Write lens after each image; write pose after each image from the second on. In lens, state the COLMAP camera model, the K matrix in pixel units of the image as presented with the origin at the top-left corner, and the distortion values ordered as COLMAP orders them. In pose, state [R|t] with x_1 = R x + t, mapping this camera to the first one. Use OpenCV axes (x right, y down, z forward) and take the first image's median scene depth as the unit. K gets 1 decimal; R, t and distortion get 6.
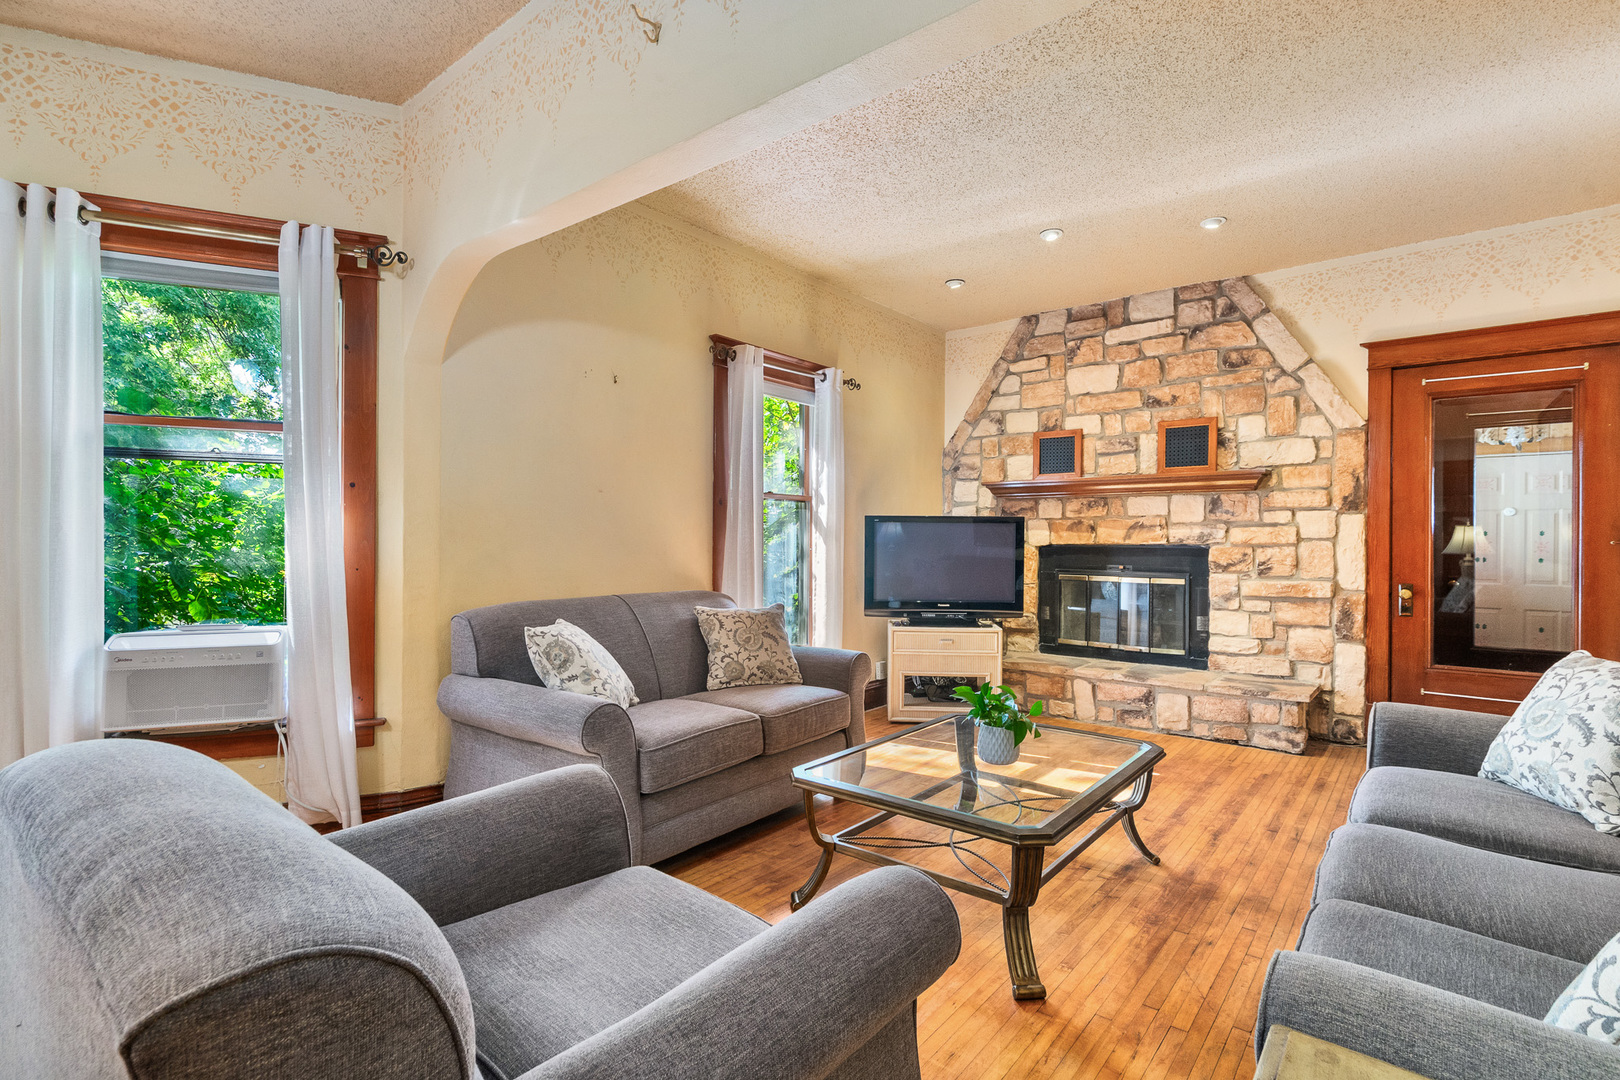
lens RADIAL K [[762.6, 0, 832.9], [0, 762.6, 543.0], [0, 0, 1]] dist [-0.002885, -0.000576]
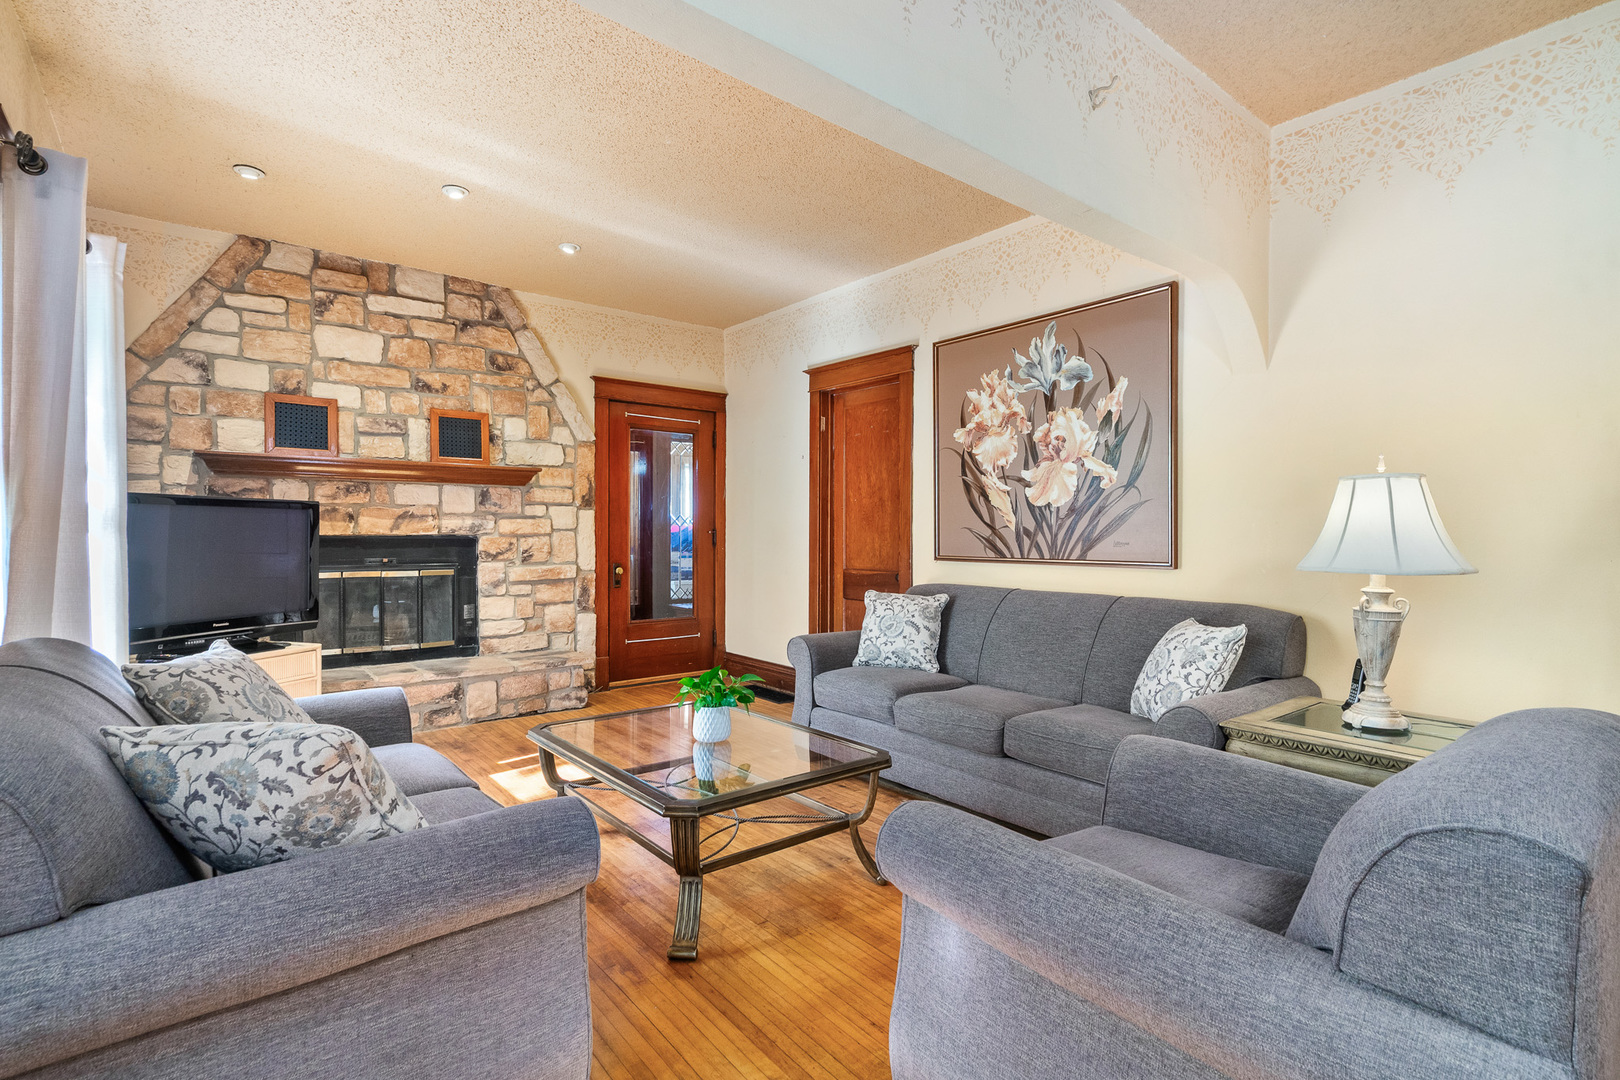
lens RADIAL K [[762.6, 0, 805.7], [0, 762.6, 538.6], [0, 0, 1]] dist [-0.002885, -0.000576]
pose [[0.230226, -0.012983, 0.973051, -0.422901], [0.000713, 0.999913, 0.013172, -0.006333], [-0.973137, -0.002339, 0.230215, 0.330155]]
